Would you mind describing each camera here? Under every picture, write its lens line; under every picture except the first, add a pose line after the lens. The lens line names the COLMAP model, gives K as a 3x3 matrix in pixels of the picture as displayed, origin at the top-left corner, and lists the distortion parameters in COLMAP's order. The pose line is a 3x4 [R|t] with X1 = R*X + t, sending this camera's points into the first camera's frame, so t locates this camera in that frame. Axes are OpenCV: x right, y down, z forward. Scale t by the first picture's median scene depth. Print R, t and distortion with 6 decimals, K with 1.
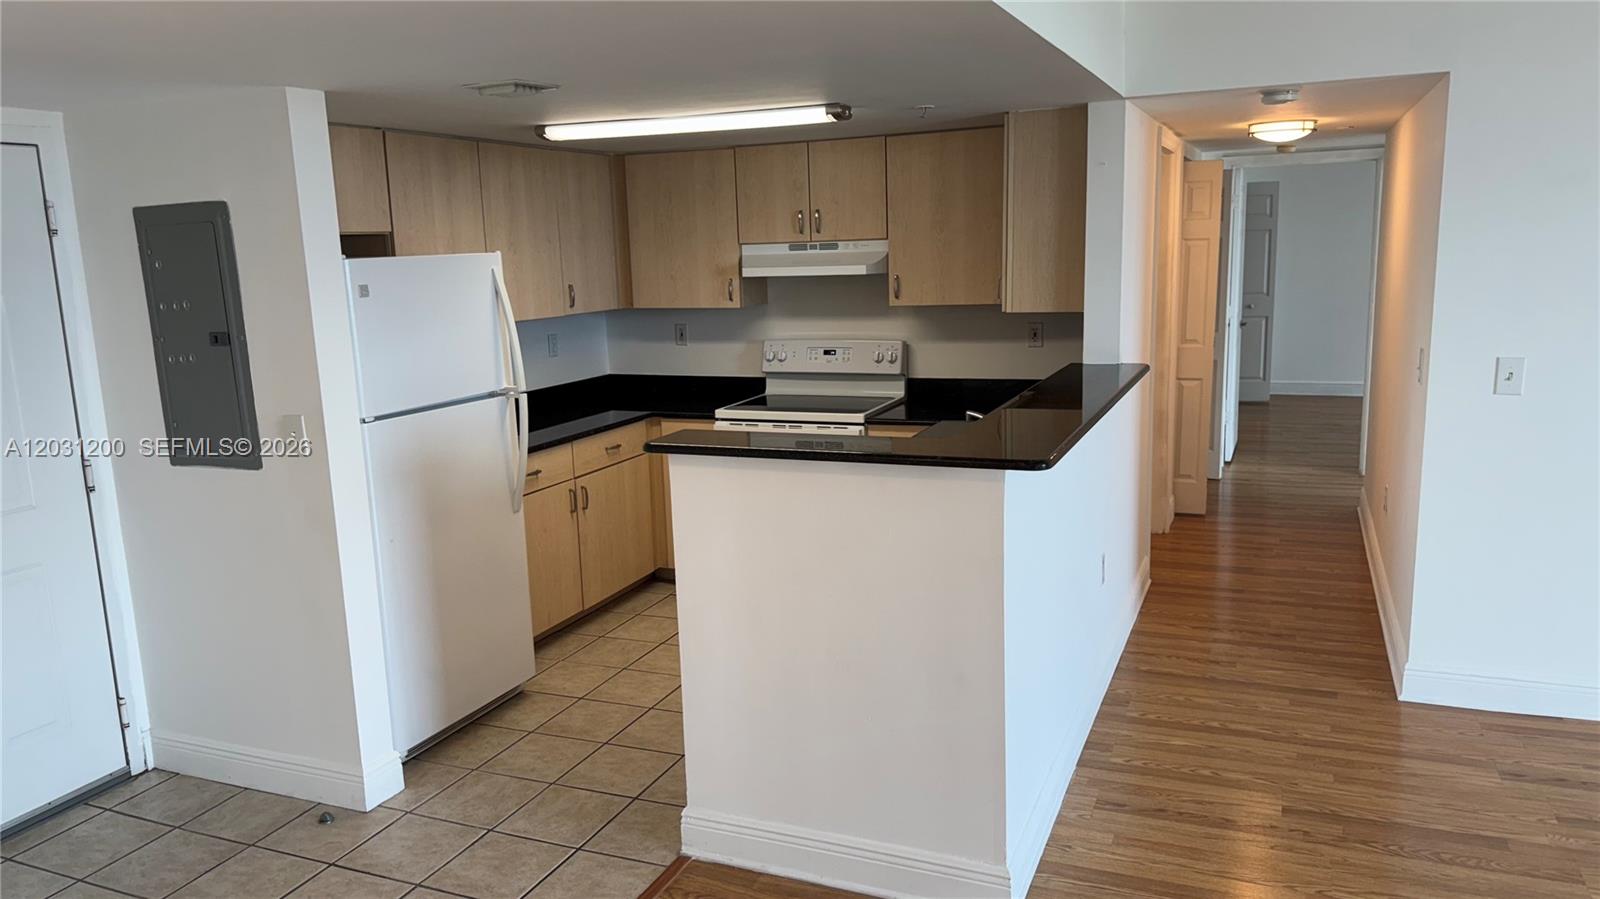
lens RADIAL K [[1137.4, 0, 800.0], [0, 1137.4, 449.5], [0, 0, 1]] dist [0.004326, 0.001790]
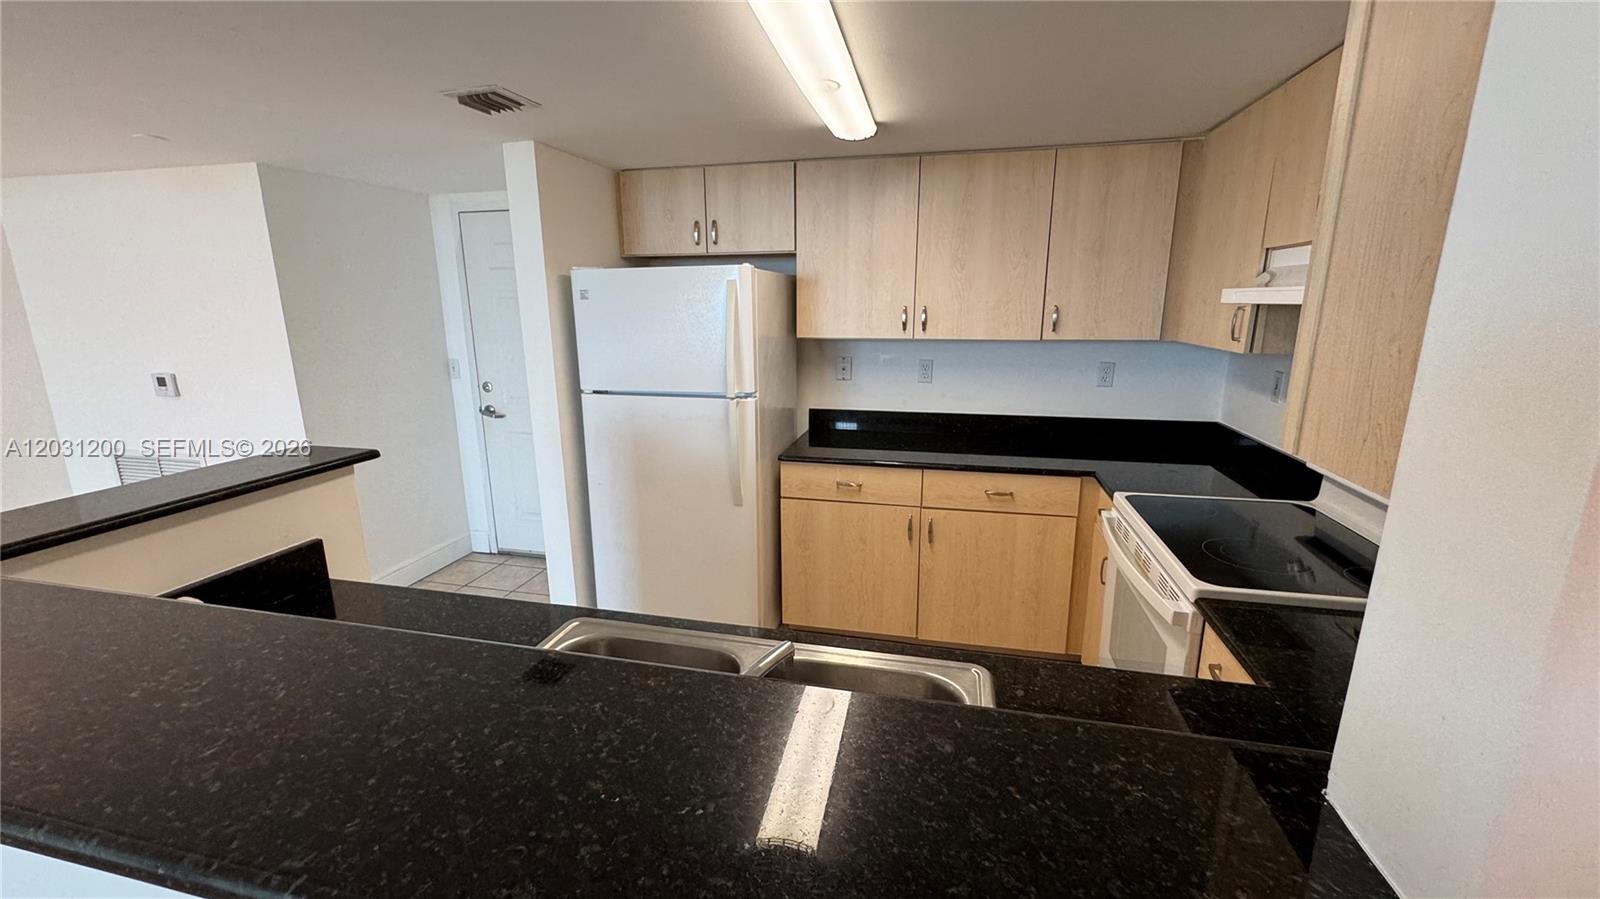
lens RADIAL K [[632.9, 0, 800.0], [0, 632.9, 449.5], [0, 0, 1]] dist [-0.001352, -0.000167]
pose [[0.182071, 0.246965, -0.951766, 0.275169], [-0.175382, 0.960580, 0.215702, -0.118303], [0.967518, 0.127650, 0.218207, 0.770655]]
